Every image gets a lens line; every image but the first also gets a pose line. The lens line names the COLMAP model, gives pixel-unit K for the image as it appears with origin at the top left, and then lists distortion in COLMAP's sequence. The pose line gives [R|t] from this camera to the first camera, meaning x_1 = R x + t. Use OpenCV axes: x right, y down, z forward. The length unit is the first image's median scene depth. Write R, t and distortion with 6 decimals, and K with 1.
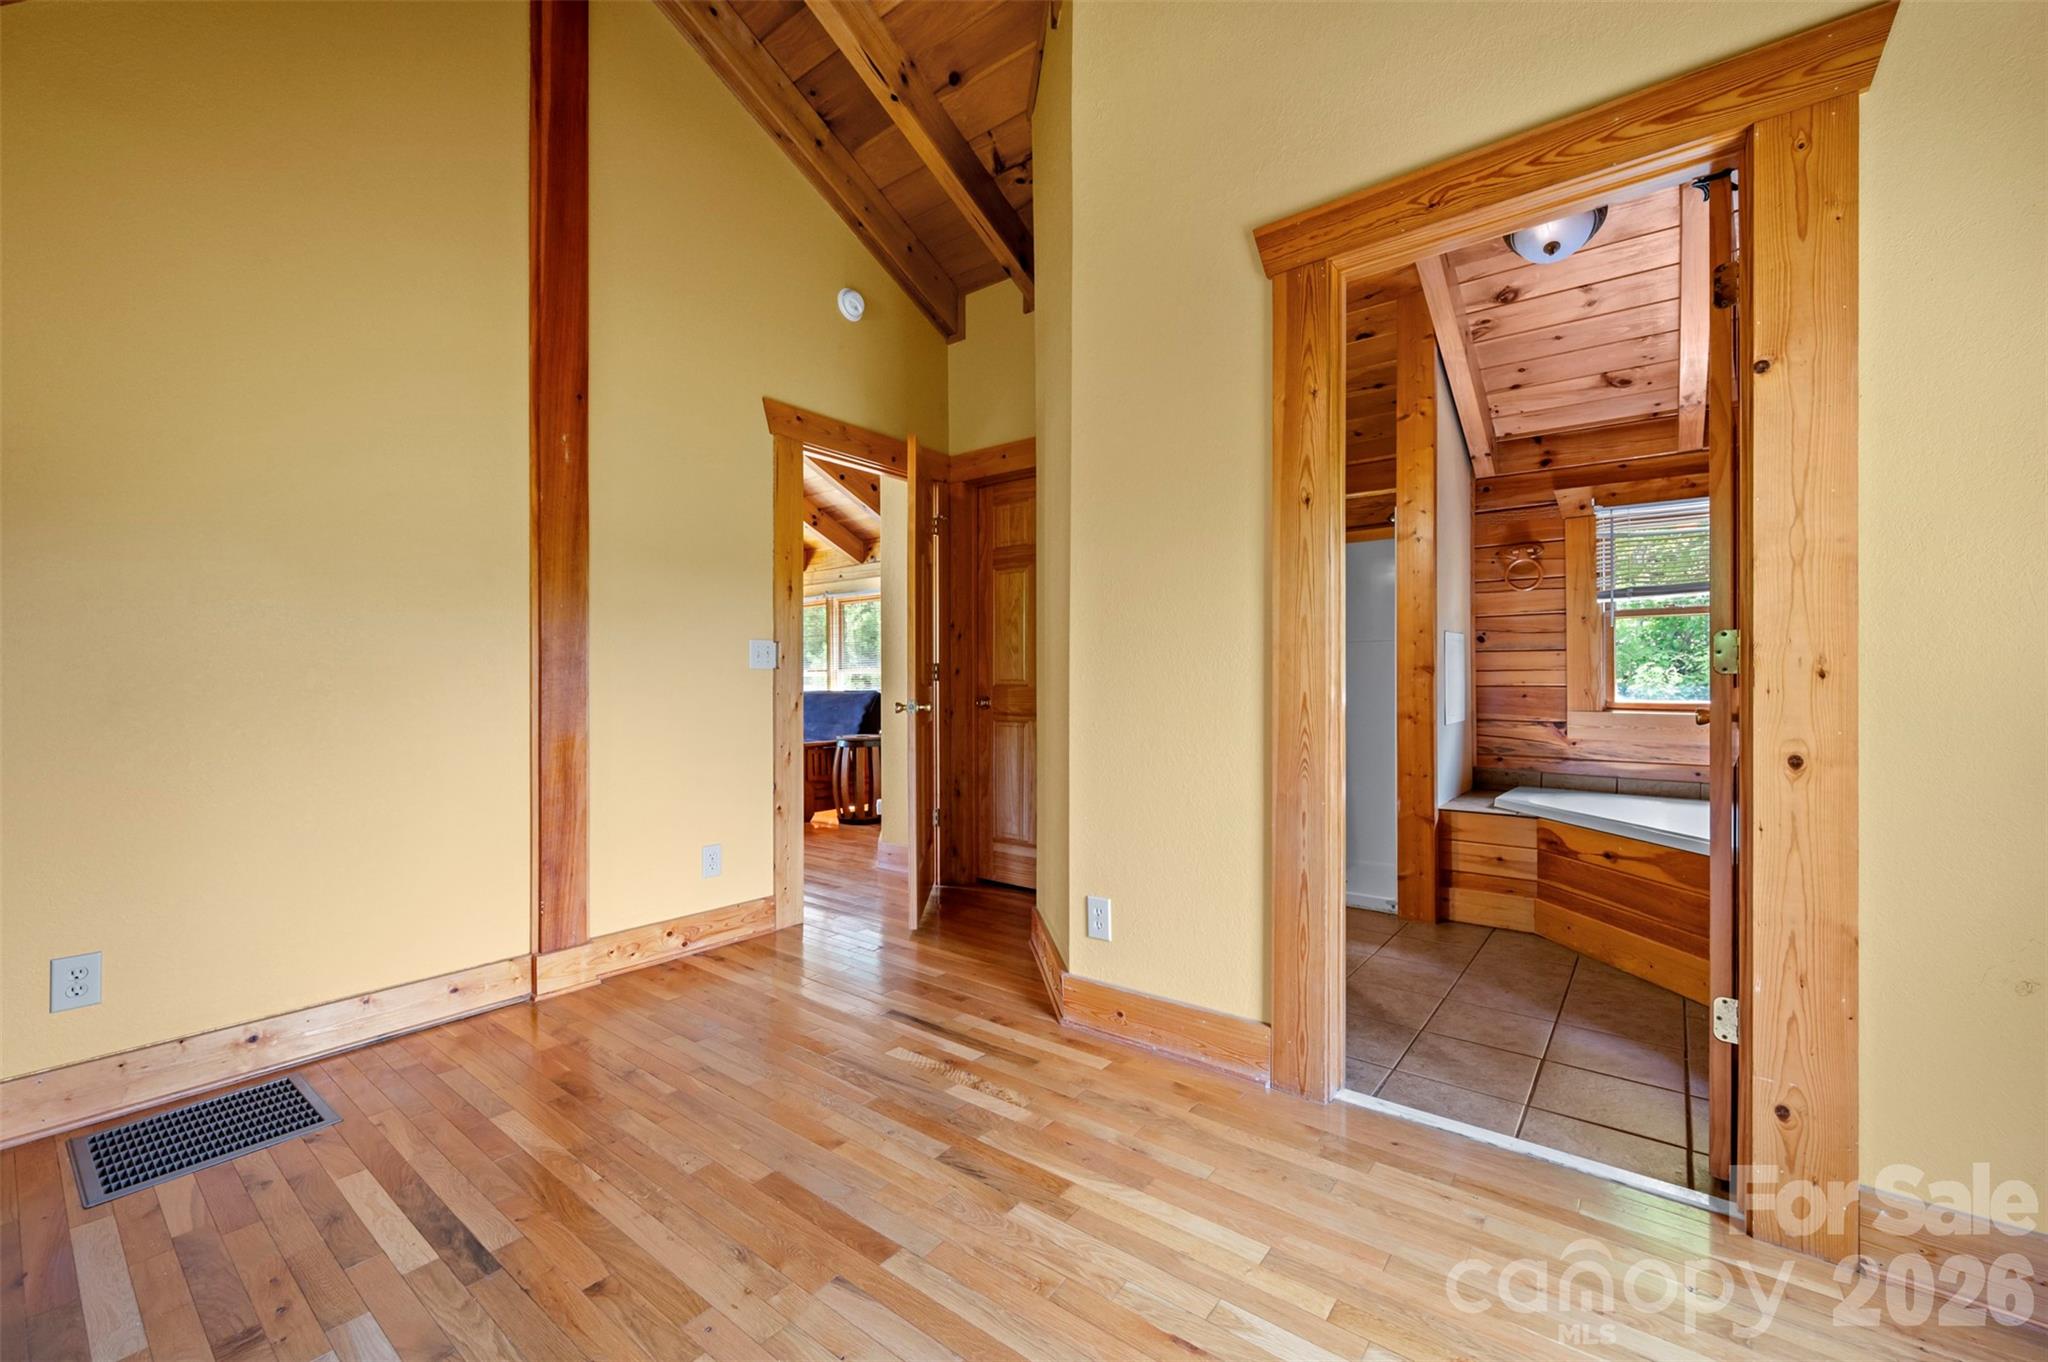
lens RADIAL K [[826.0, 0, 1030.9], [0, 826.0, 678.1], [0, 0, 1]] dist [0.001469, 0.000048]
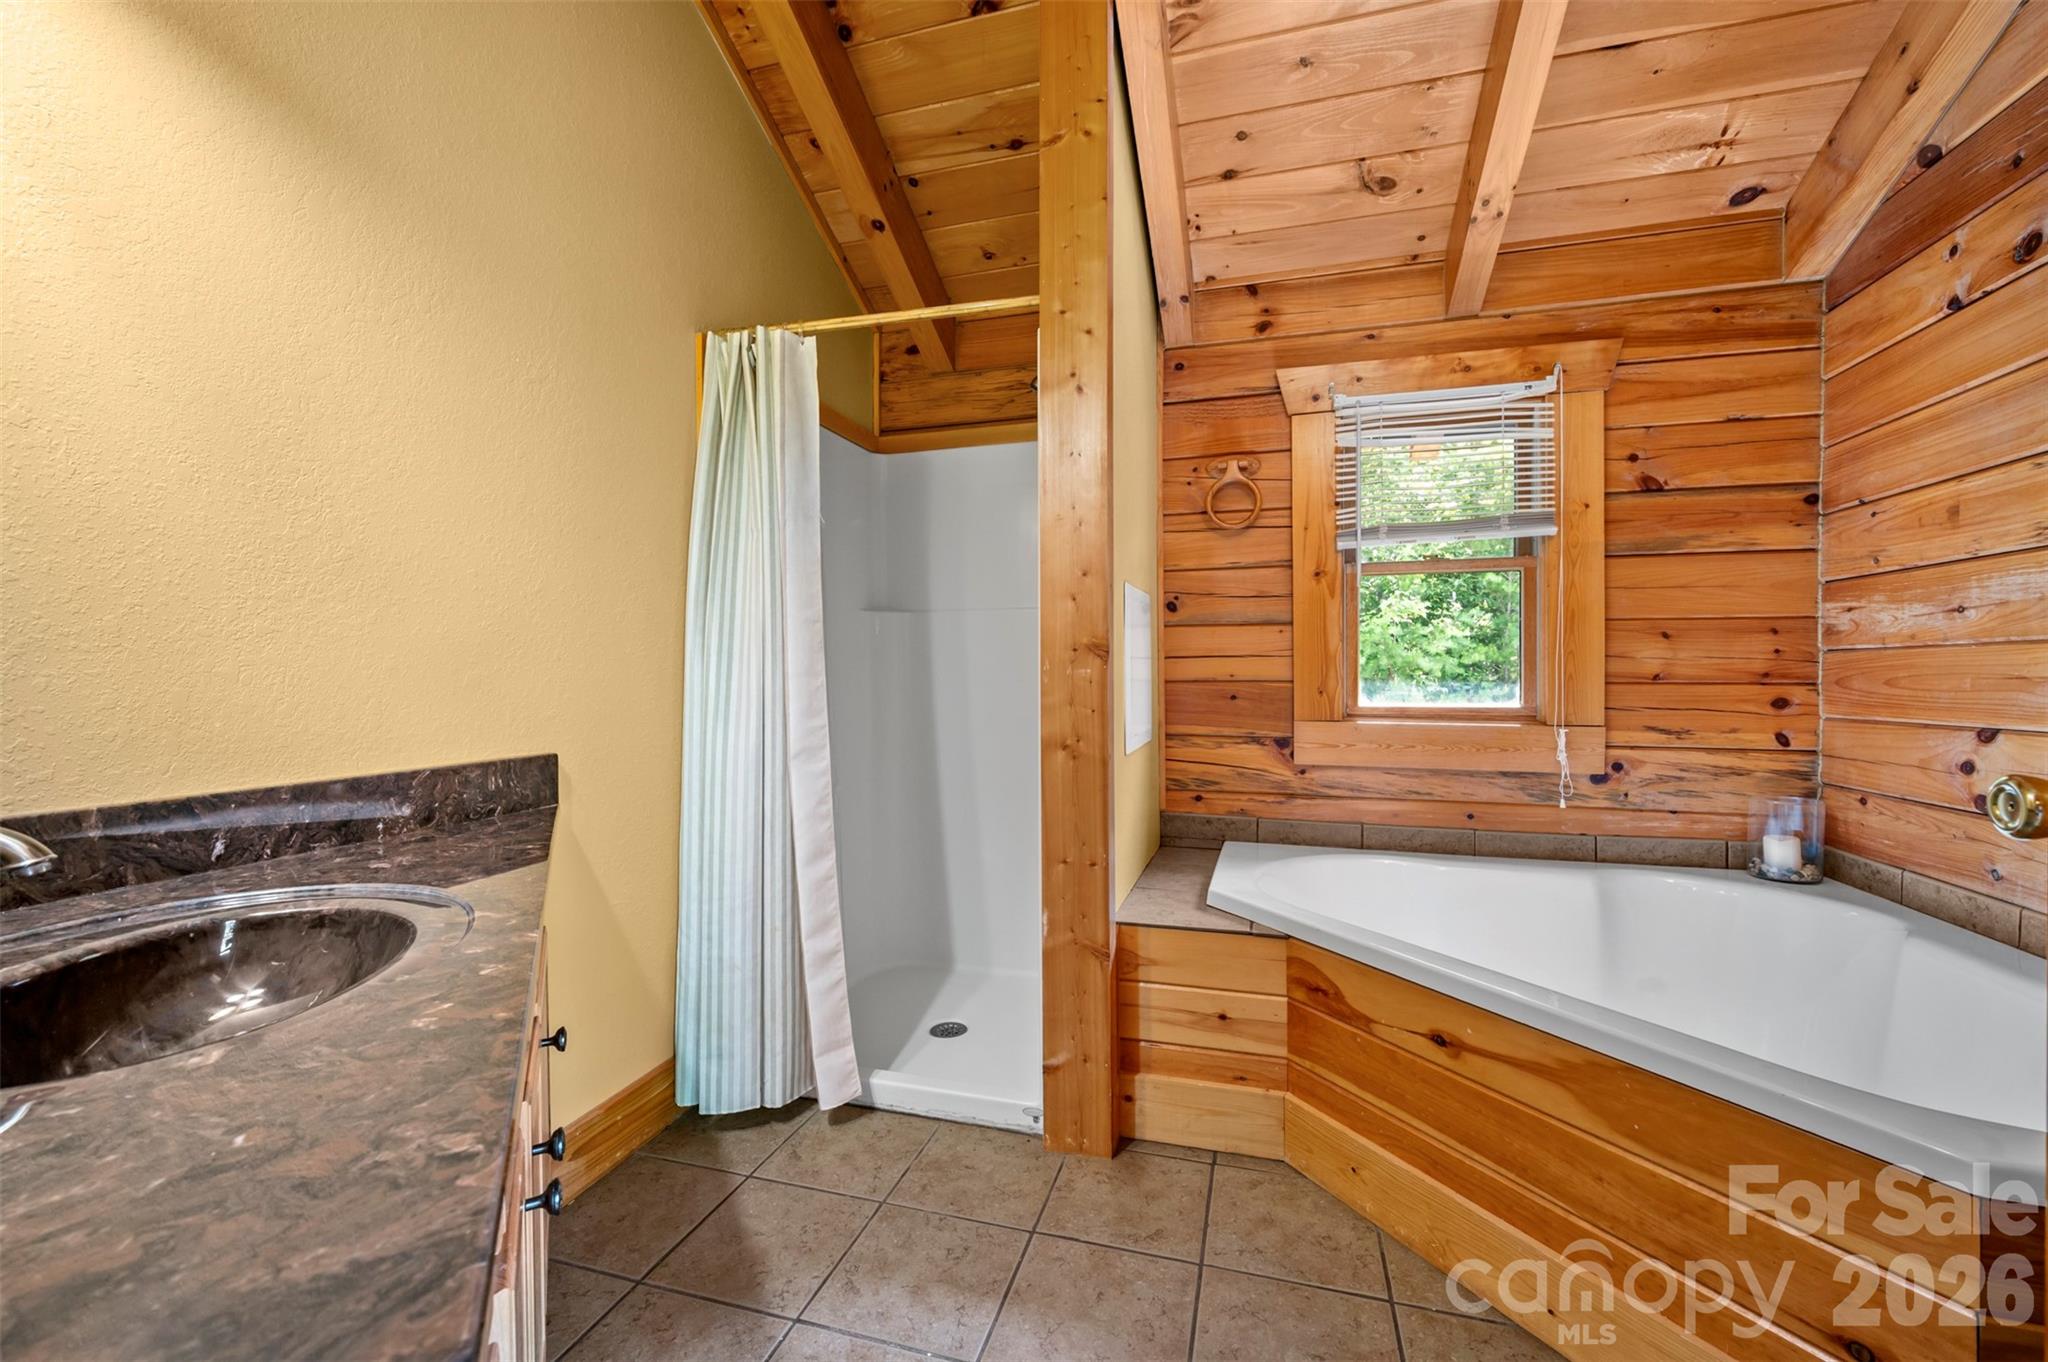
lens RADIAL K [[826.0, 0, 1026.7], [0, 826.0, 673.1], [0, 0, 1]] dist [0.001469, 0.000048]
pose [[0.931843, -0.003404, 0.362846, 0.243421], [0.001489, 0.999983, 0.005558, -0.000381], [-0.362859, -0.004639, 0.931833, 0.516133]]
